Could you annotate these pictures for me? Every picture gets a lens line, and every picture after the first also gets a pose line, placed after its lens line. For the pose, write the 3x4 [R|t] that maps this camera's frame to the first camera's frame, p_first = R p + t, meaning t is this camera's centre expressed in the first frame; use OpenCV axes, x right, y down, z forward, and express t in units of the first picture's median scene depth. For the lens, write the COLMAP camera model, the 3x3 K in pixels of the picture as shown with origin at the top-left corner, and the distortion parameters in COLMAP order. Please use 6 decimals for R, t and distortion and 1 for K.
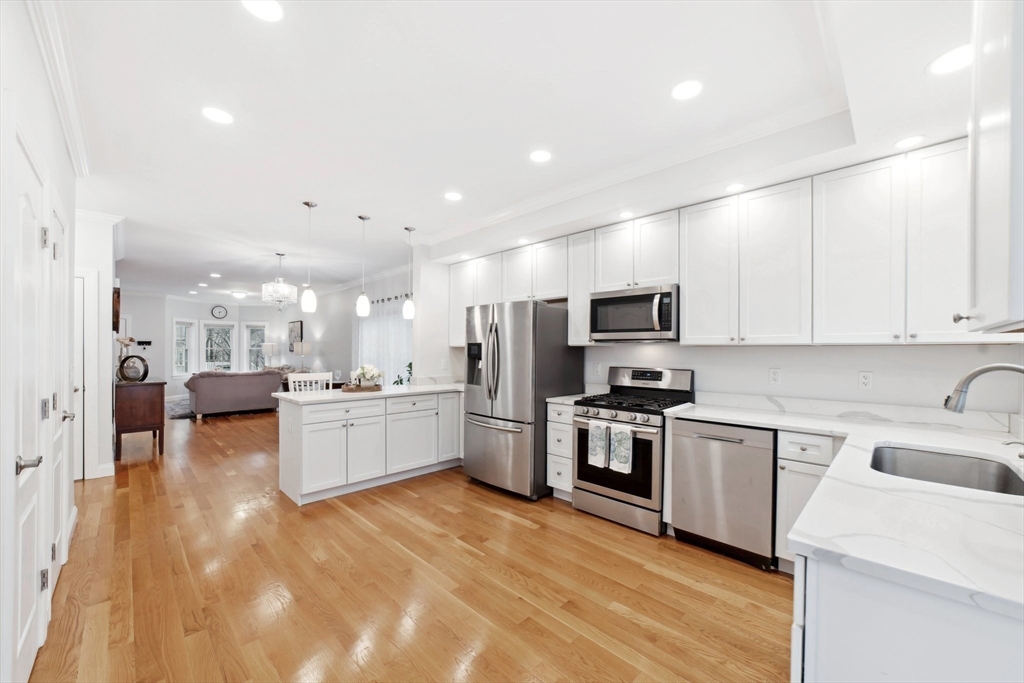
lens RADIAL K [[397.2, 0, 530.1], [0, 397.2, 350.1], [0, 0, 1]] dist [-0.020113, 0.006655]
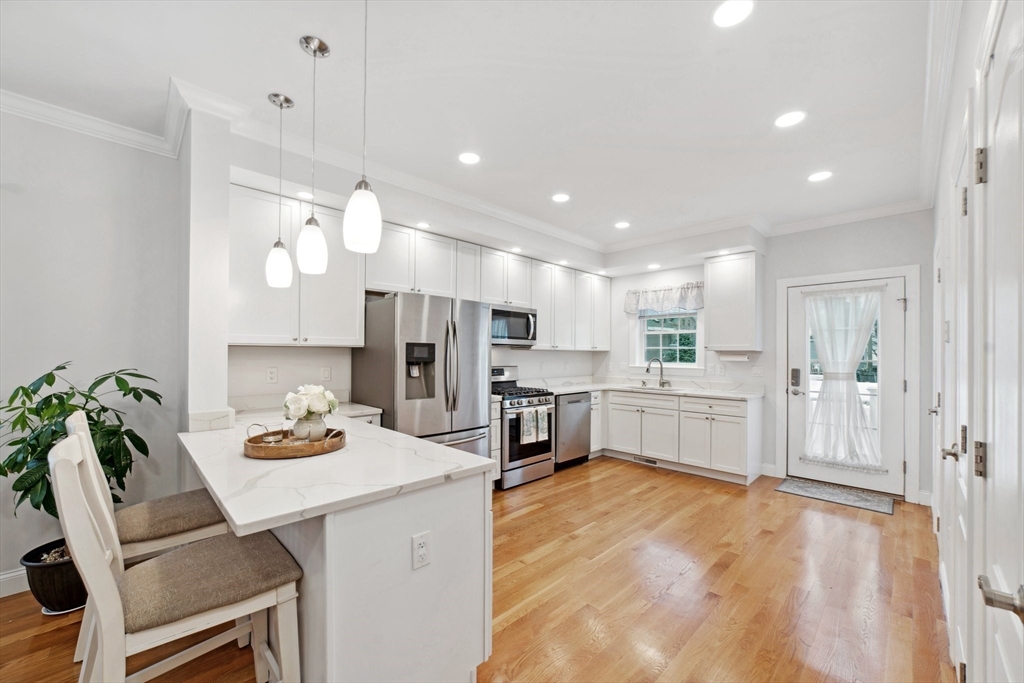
lens RADIAL K [[374.6, 0, 523.4], [0, 374.6, 352.3], [0, 0, 1]] dist [-0.012805, -0.000016]
pose [[0.048718, -0.000754, 0.998812, -1.027779], [-0.007612, 0.999970, 0.001126, -0.003423], [-0.998784, -0.007658, 0.048711, 0.943546]]
